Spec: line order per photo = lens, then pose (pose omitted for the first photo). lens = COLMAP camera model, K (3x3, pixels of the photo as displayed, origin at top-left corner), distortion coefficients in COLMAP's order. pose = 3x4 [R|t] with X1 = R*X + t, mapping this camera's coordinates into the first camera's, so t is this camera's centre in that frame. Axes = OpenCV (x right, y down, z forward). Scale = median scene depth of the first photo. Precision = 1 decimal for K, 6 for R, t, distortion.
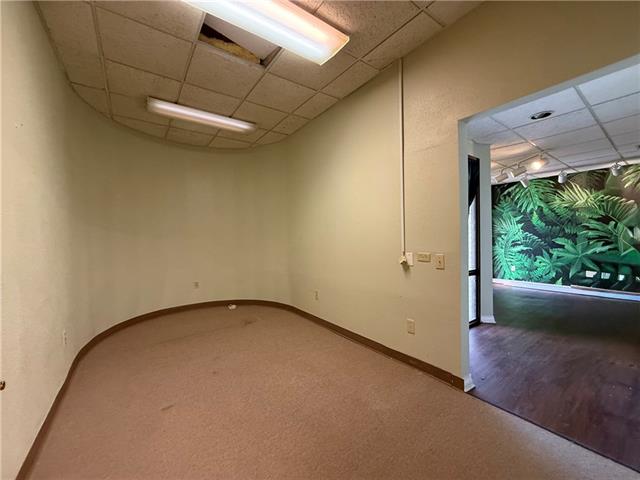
lens RADIAL K [[255.3, 0, 318.5], [0, 255.3, 240.5], [0, 0, 1]] dist [-0.003684, -0.000481]
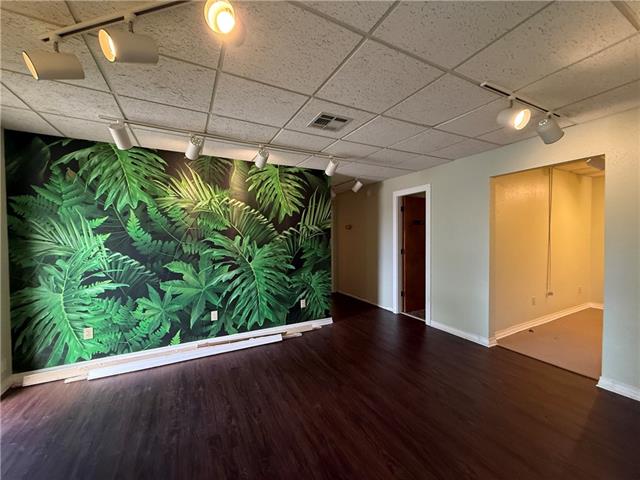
lens RADIAL K [[255.3, 0, 317.3], [0, 255.3, 239.7], [0, 0, 1]] dist [-0.003684, -0.000481]
pose [[0.129288, -0.004489, 0.991597, 0.410268], [0.016201, 0.999866, 0.002414, -0.054054], [-0.991475, 0.015752, 0.129343, 0.591513]]
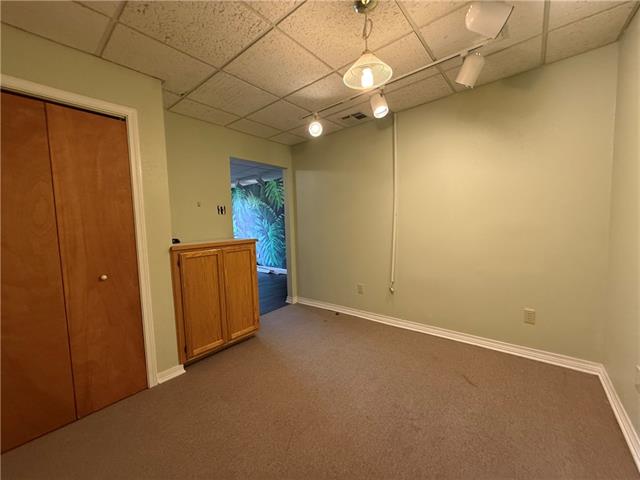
lens RADIAL K [[255.3, 0, 318.9], [0, 255.3, 241.4], [0, 0, 1]] dist [-0.003684, -0.000481]
pose [[0.966213, -0.038860, 0.254799, 0.932682], [0.024730, 0.997985, 0.058427, -0.023582], [-0.256556, -0.050152, 0.965227, -0.438028]]
